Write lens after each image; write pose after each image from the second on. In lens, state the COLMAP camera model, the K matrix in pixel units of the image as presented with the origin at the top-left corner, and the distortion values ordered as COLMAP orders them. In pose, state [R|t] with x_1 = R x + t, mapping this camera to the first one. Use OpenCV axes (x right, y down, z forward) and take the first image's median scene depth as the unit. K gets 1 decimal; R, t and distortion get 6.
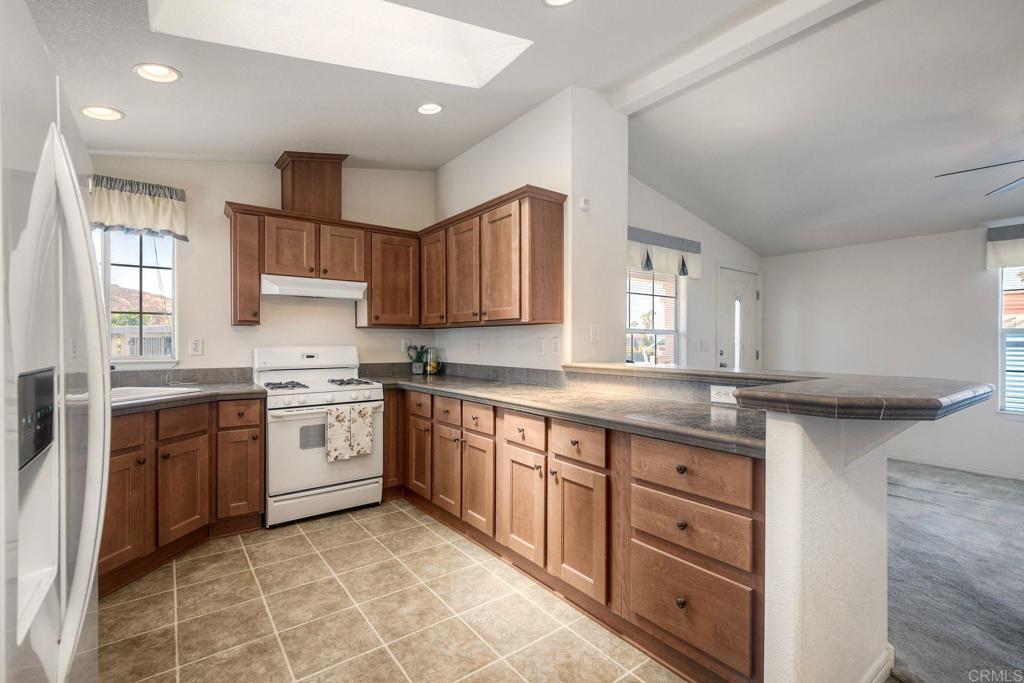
lens RADIAL K [[454.8, 0, 512.0], [0, 454.8, 341.5], [0, 0, 1]] dist [-0.000765, -0.000182]
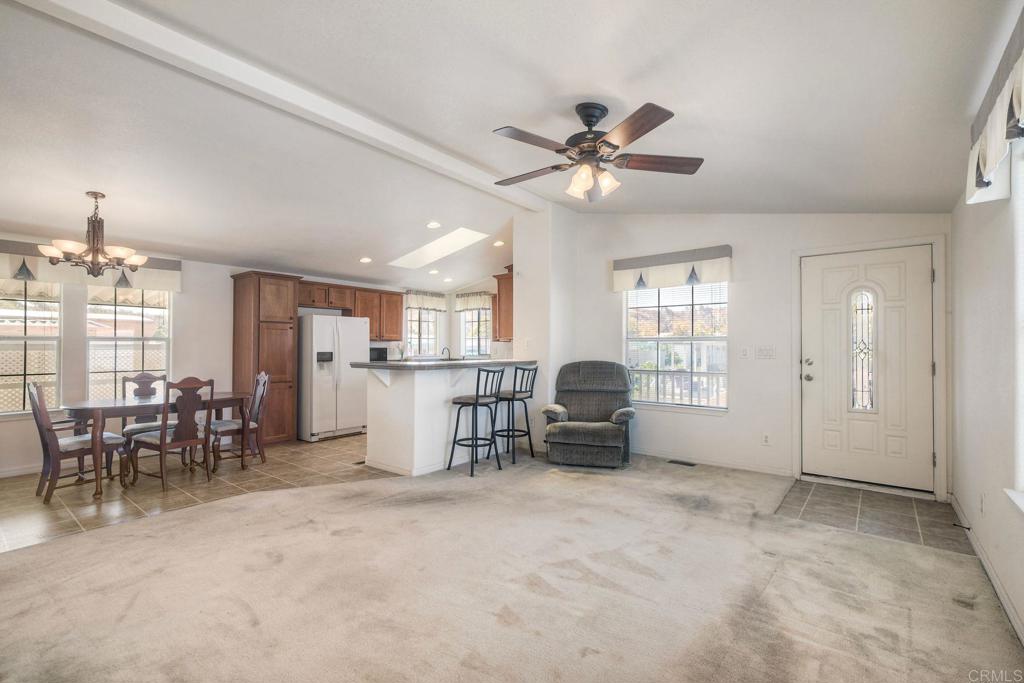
lens RADIAL K [[454.8, 0, 512.0], [0, 454.8, 341.5], [0, 0, 1]] dist [-0.000765, -0.000182]
pose [[0.242915, -0.015374, -0.969926, 1.863349], [-0.003355, 0.999855, -0.016689, 0.000642], [0.970042, 0.007309, 0.242828, 0.501943]]
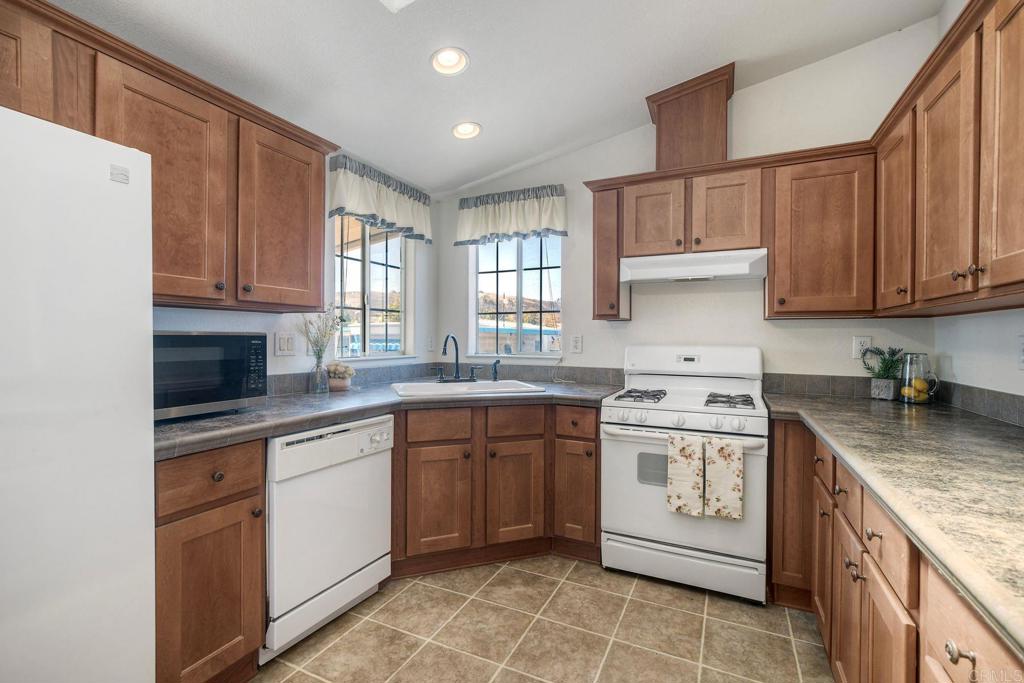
lens RADIAL K [[453.3, 0, 516.3], [0, 453.3, 341.6], [0, 0, 1]] dist [0.001899, -0.000092]
pose [[0.461676, 0.008566, -0.887007, 0.102579], [-0.007334, 0.999956, 0.005840, 0.001287], [0.887019, 0.003809, 0.461718, 0.463186]]
